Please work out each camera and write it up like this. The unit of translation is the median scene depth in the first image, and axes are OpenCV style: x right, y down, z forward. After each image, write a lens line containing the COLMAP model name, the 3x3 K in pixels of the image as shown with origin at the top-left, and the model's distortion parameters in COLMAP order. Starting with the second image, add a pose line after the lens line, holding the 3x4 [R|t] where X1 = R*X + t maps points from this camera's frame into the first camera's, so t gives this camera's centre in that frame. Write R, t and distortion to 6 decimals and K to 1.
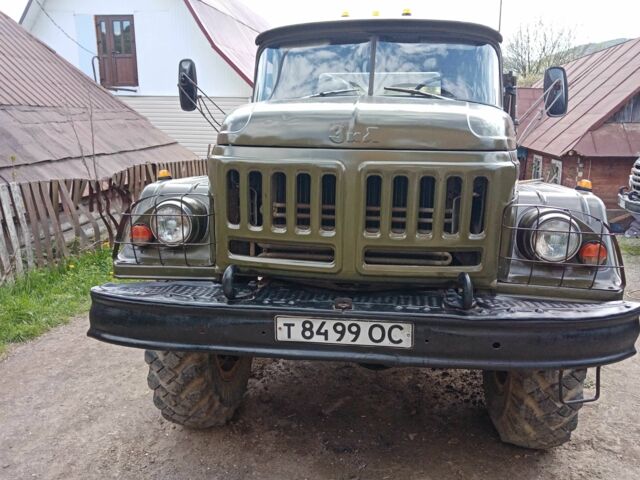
lens RADIAL K [[520.8, 0, 322.3], [0, 520.8, 239.7], [0, 0, 1]] dist [0.013719, -0.016209]
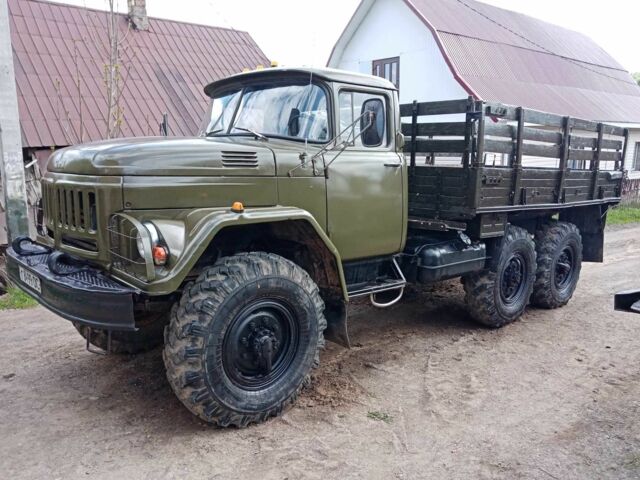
lens RADIAL K [[520.6, 0, 320.0], [0, 520.6, 240.0], [0, 0, 1]] dist [0.055784, -0.092565]
pose [[0.761956, 0.094146, -0.640749, 1.823373], [-0.123144, 0.992389, -0.000626, -0.065445], [0.635813, 0.079382, 0.767750, 0.269760]]
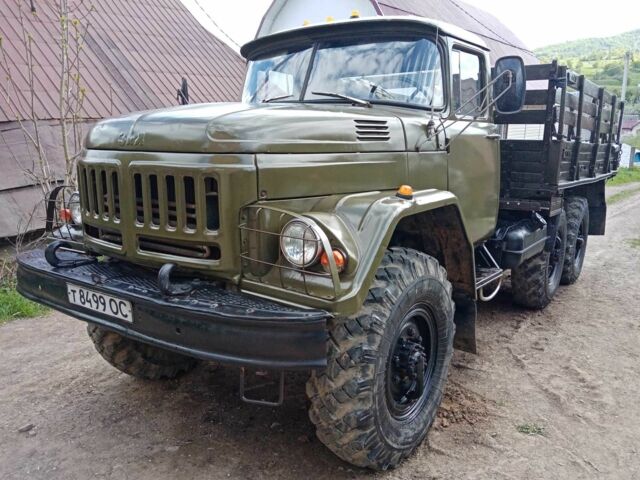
lens RADIAL K [[520.8, 0, 322.3], [0, 520.8, 239.7], [0, 0, 1]] dist [0.013719, -0.016209]
pose [[0.879879, 0.077494, -0.468837, 1.045566], [-0.079046, 0.996736, 0.016402, -0.028862], [0.468578, 0.022627, 0.883132, 0.163108]]
